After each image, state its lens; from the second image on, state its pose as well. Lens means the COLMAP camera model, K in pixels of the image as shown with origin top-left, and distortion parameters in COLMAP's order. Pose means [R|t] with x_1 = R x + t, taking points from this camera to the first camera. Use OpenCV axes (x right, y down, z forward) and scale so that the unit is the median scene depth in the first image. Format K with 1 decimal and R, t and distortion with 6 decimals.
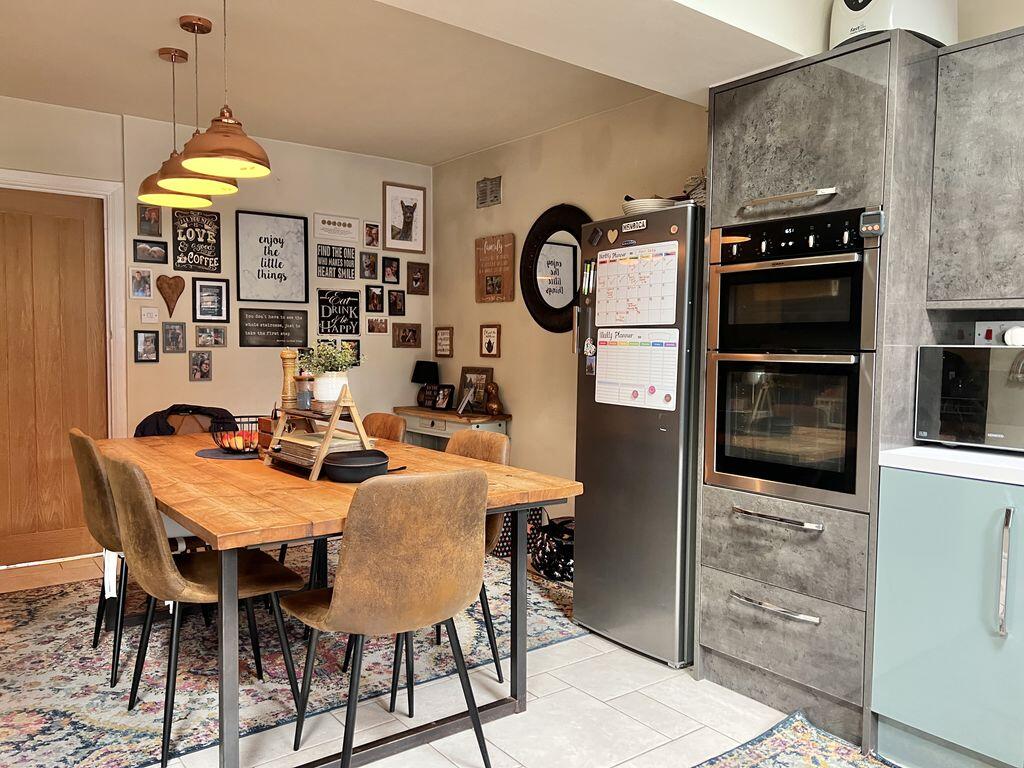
lens RADIAL K [[766.3, 0, 511.8], [0, 766.3, 389.4], [0, 0, 1]] dist [0.046149, -0.053620]
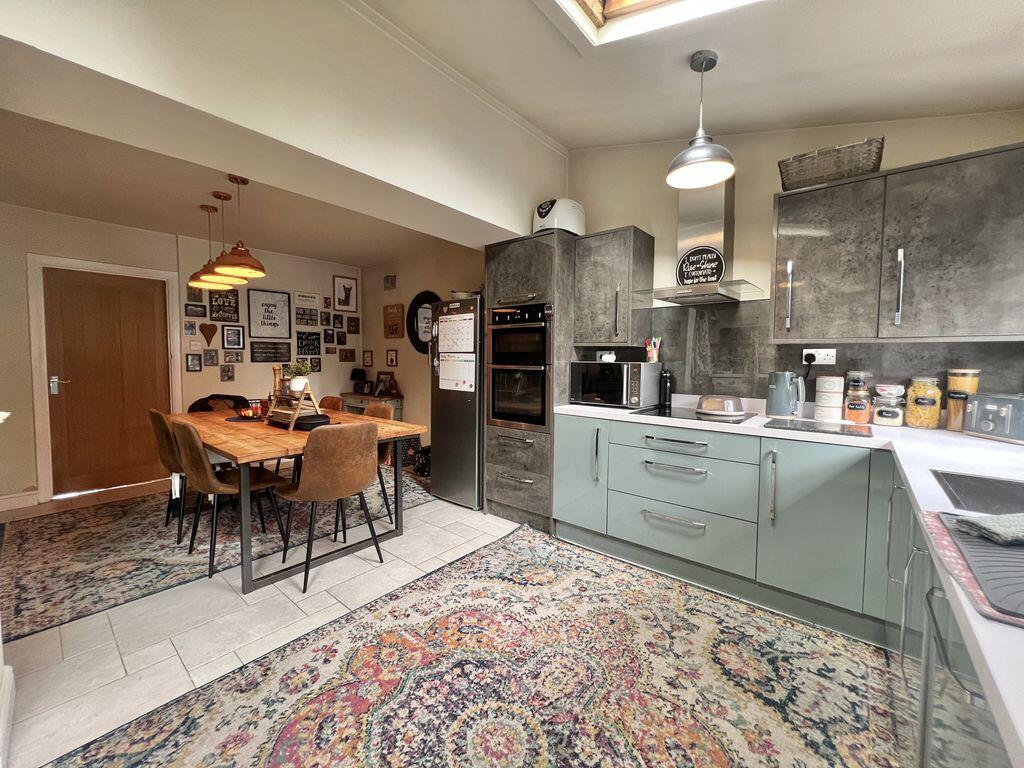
lens RADIAL K [[406.7, 0, 508.4], [0, 406.7, 380.3], [0, 0, 1]] dist [-0.004243, 0.001092]
pose [[0.975636, -0.016169, 0.218797, 0.062919], [0.016671, 0.999861, -0.000446, -0.002326], [-0.218760, 0.004083, 0.975770, -0.150537]]
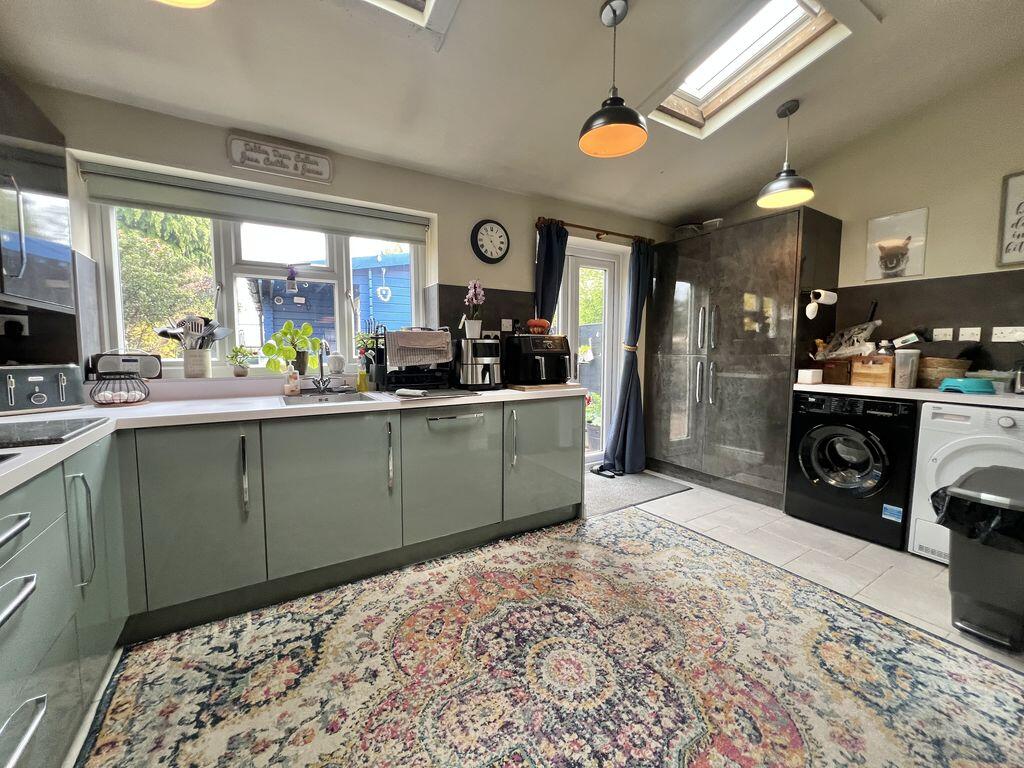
lens RADIAL K [[406.7, 0, 508.0], [0, 406.7, 380.1], [0, 0, 1]] dist [-0.004243, 0.001092]
pose [[-0.994806, -0.022750, 0.099211, 0.188021], [-0.009529, 0.991236, 0.131758, -0.032699], [-0.101339, 0.130128, -0.986305, 0.851957]]
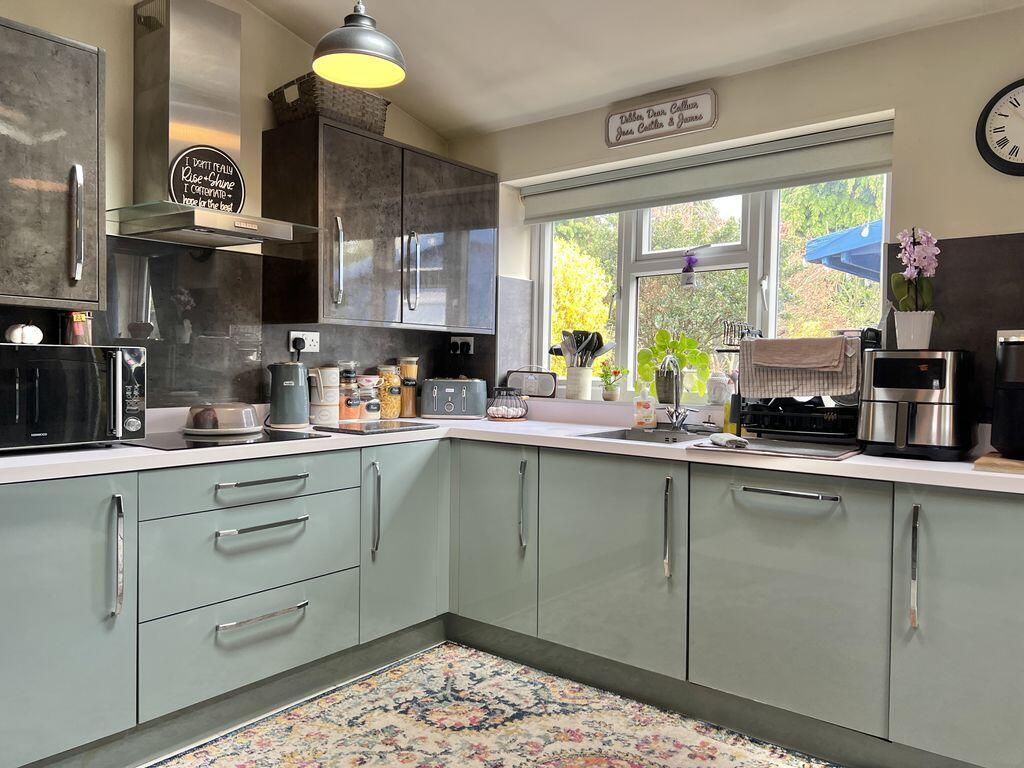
lens RADIAL K [[766.3, 0, 510.3], [0, 766.3, 387.0], [0, 0, 1]] dist [0.046149, -0.053620]
pose [[-0.247353, -0.047325, 0.967769, -0.401321], [0.039668, 0.997474, 0.058916, -0.029755], [-0.968113, 0.052962, -0.244851, 0.547878]]
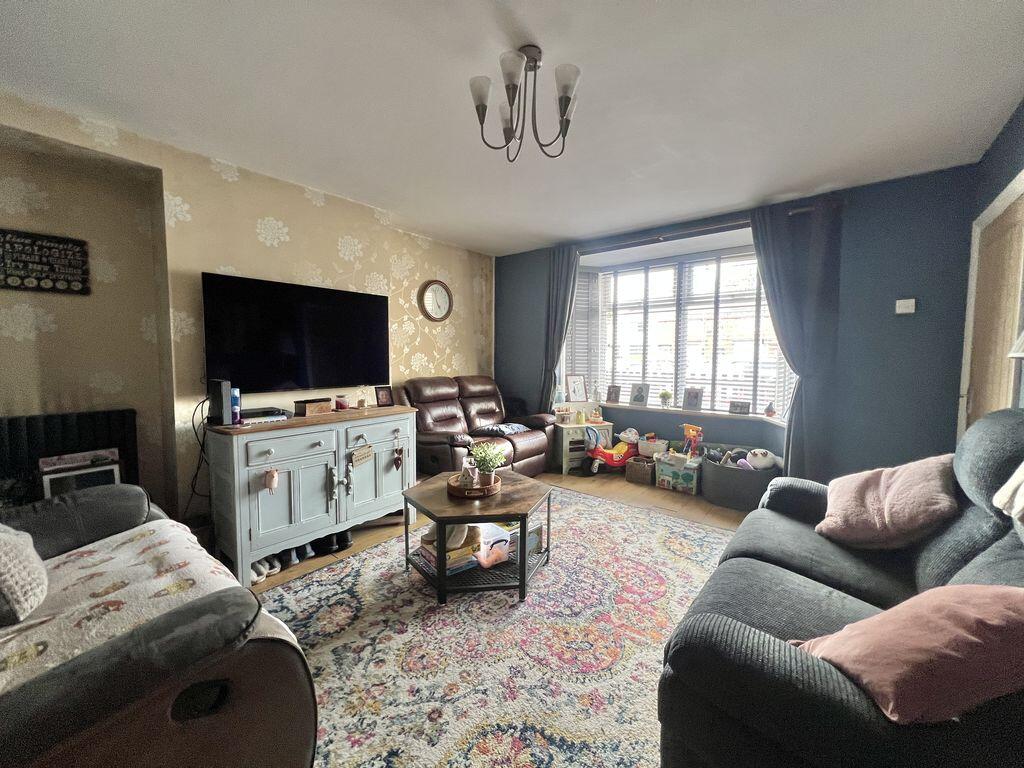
lens RADIAL K [[406.7, 0, 494.8], [0, 406.7, 377.9], [0, 0, 1]] dist [-0.004243, 0.001092]
pose [[-0.976385, -0.004447, -0.215994, 0.429685], [-0.027358, 0.994284, 0.103200, -0.072905], [0.214300, 0.106672, -0.970926, 1.127186]]
